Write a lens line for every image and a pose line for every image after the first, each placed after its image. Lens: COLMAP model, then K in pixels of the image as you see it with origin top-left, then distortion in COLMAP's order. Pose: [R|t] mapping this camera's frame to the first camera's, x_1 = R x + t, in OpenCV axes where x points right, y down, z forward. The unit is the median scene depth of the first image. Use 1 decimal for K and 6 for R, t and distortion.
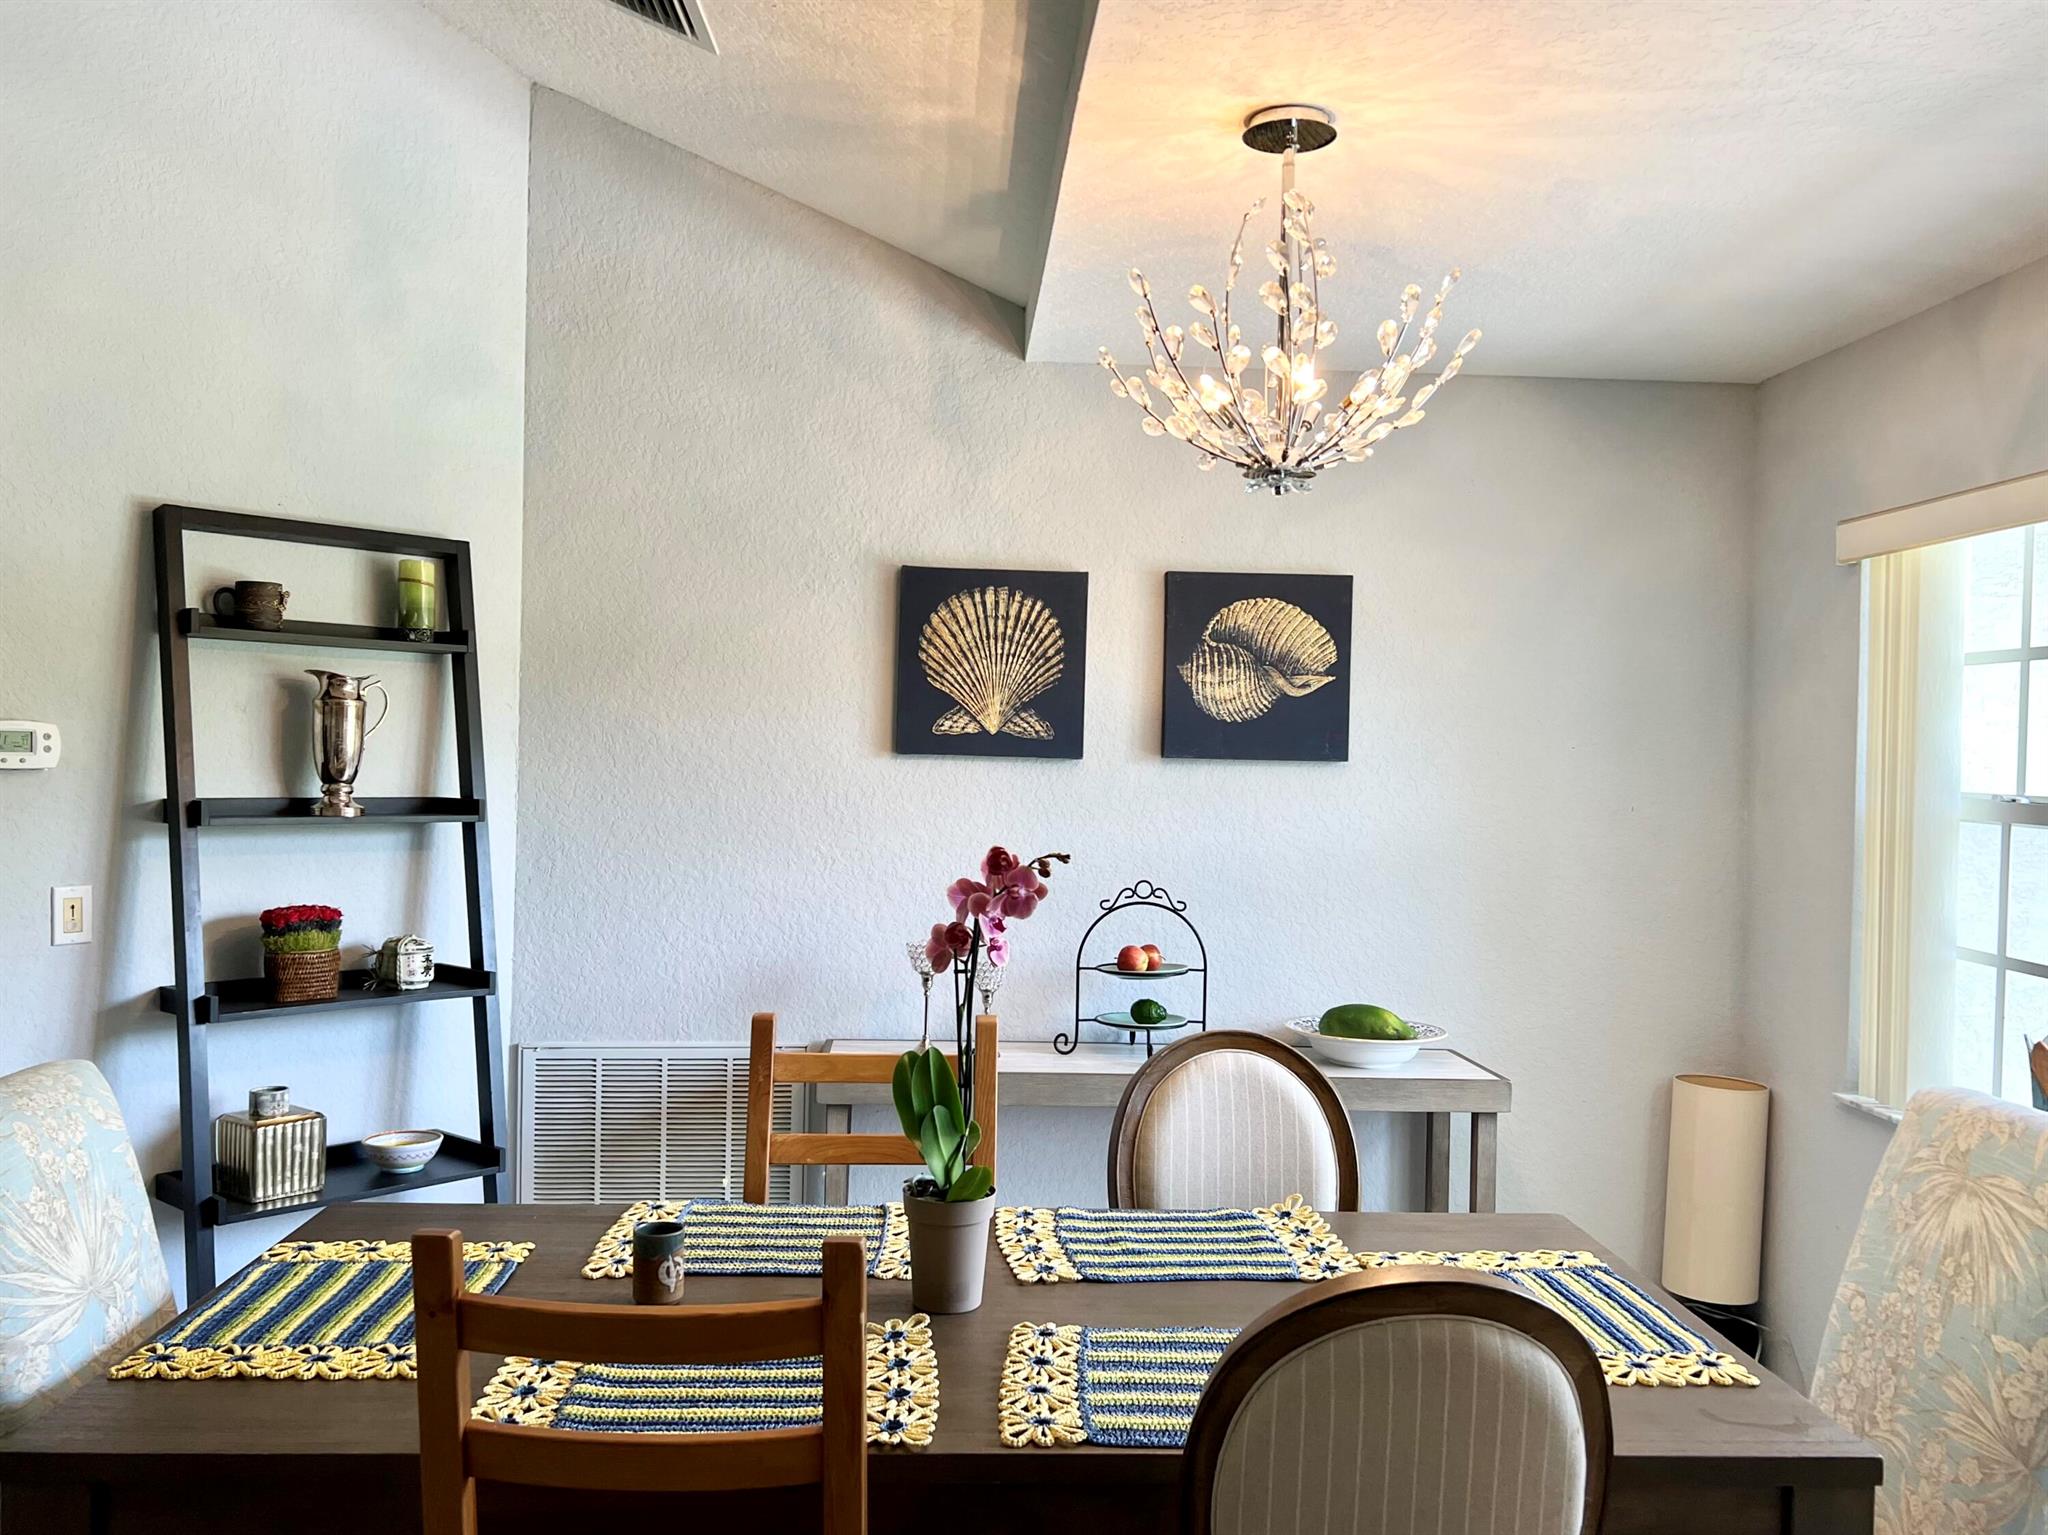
lens RADIAL K [[1569.4, 0, 1025.9], [0, 1569.4, 832.0], [0, 0, 1]] dist [0.003327, 0.000139]
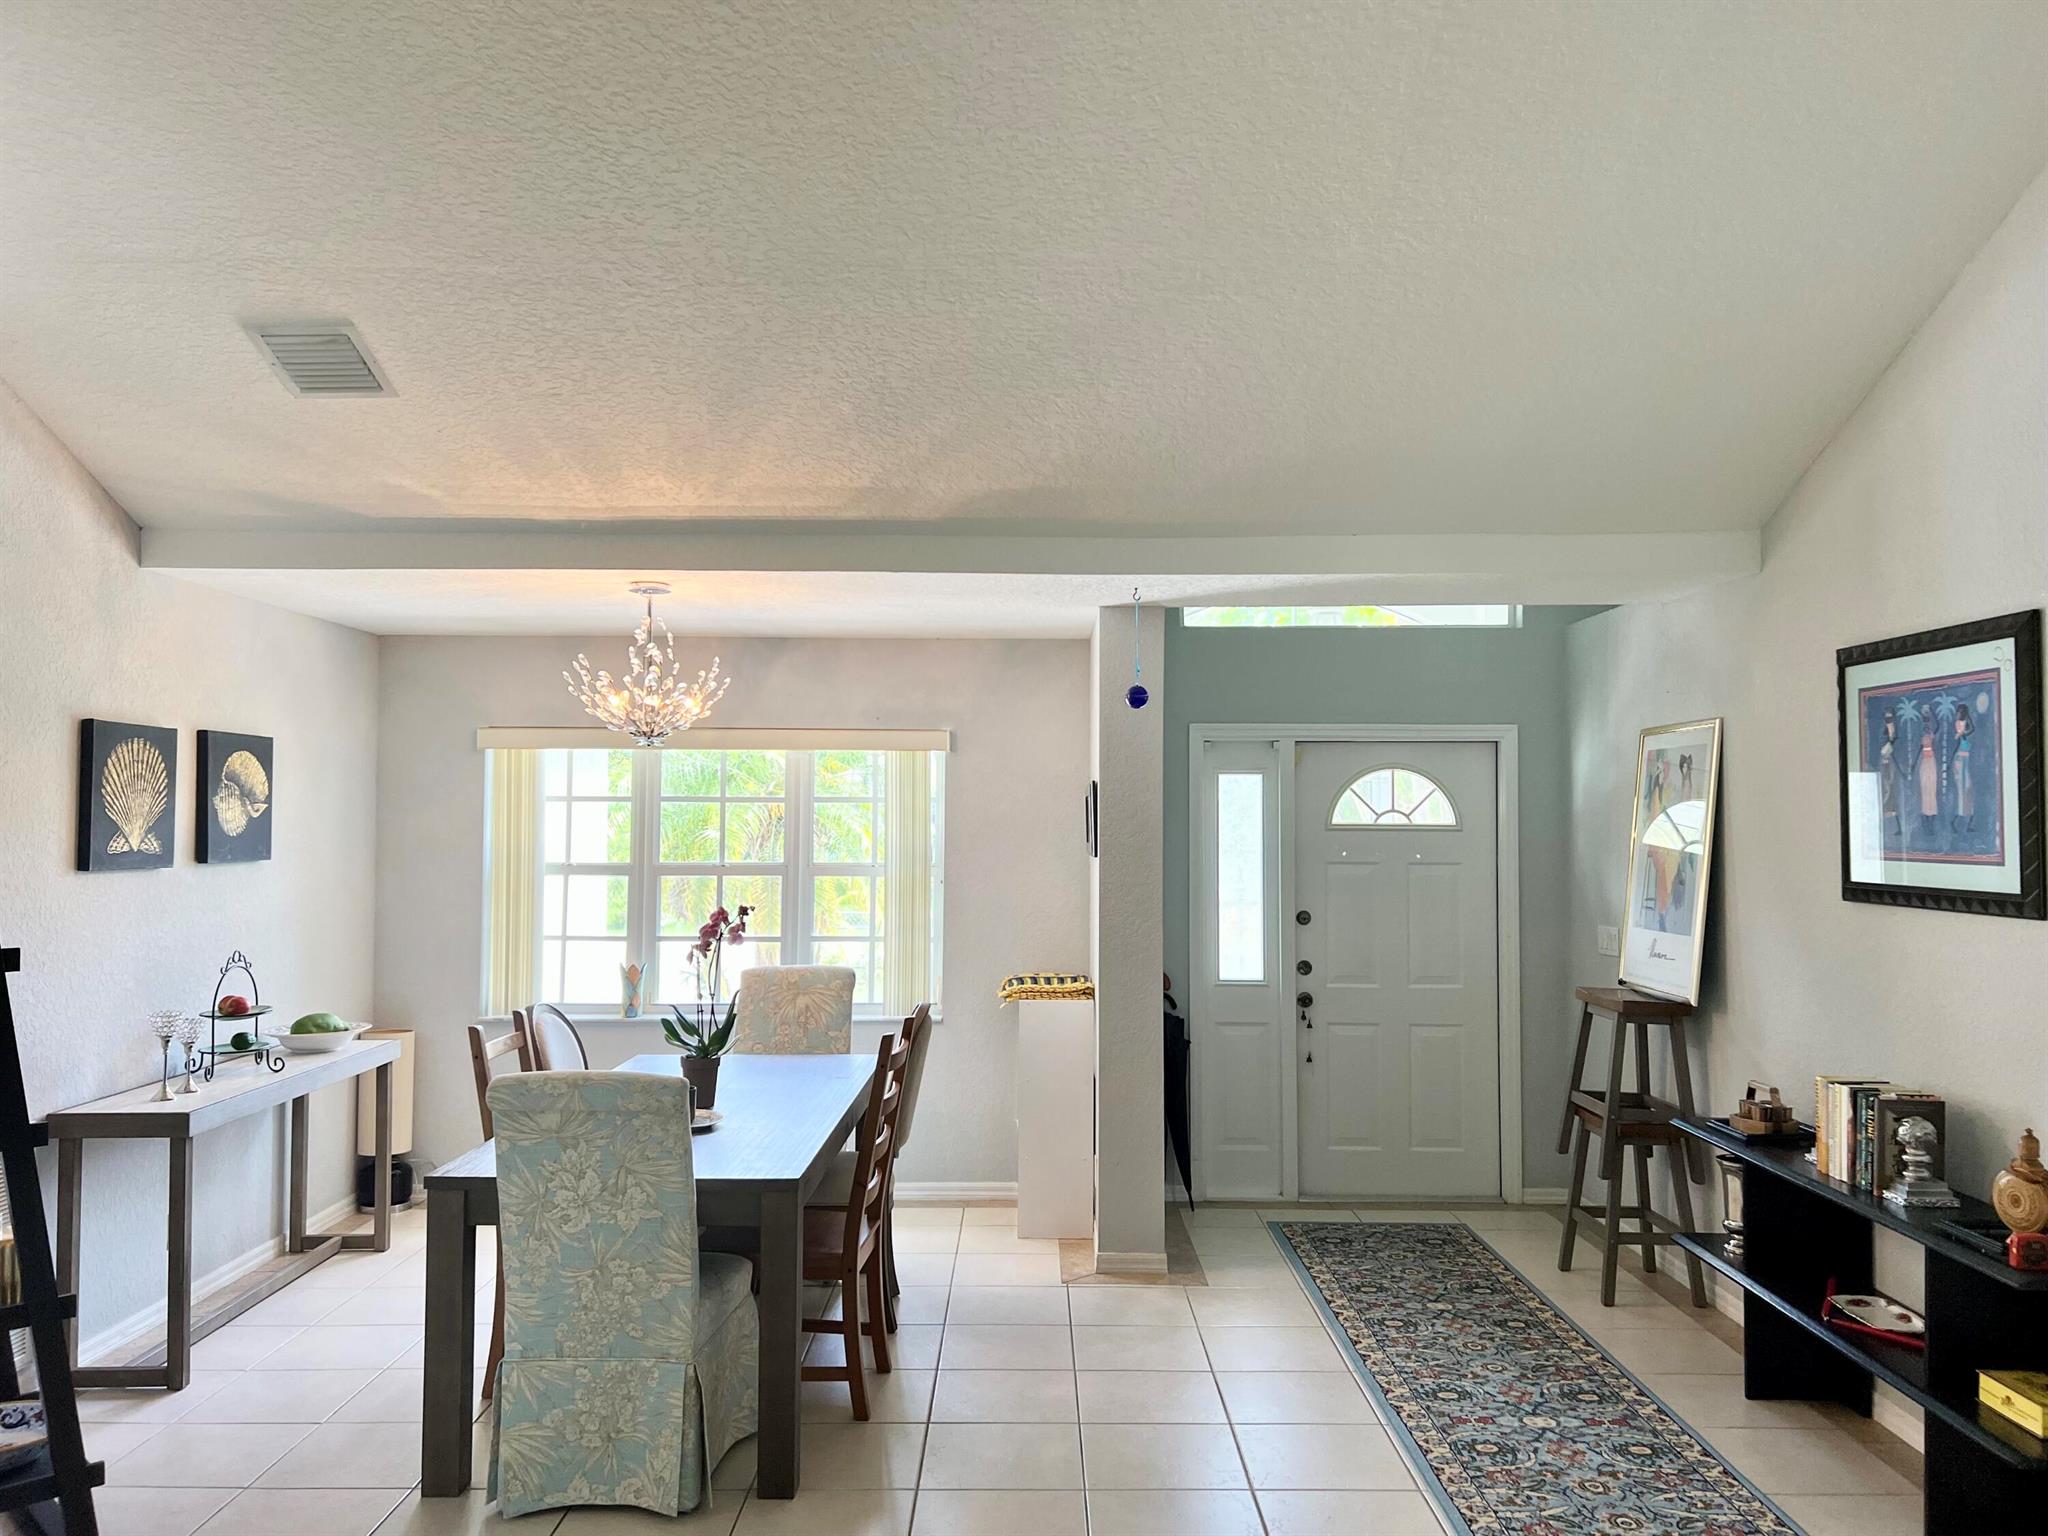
lens RADIAL K [[1467.8, 0, 1024.0], [0, 1467.8, 768.0], [0, 0, 1]] dist [0.005997, 0.002070]
pose [[0.064725, 0.016499, 0.997767, -1.185446], [0.049783, 0.998565, -0.019741, -0.070811], [-0.996661, 0.050950, 0.063811, 0.189398]]
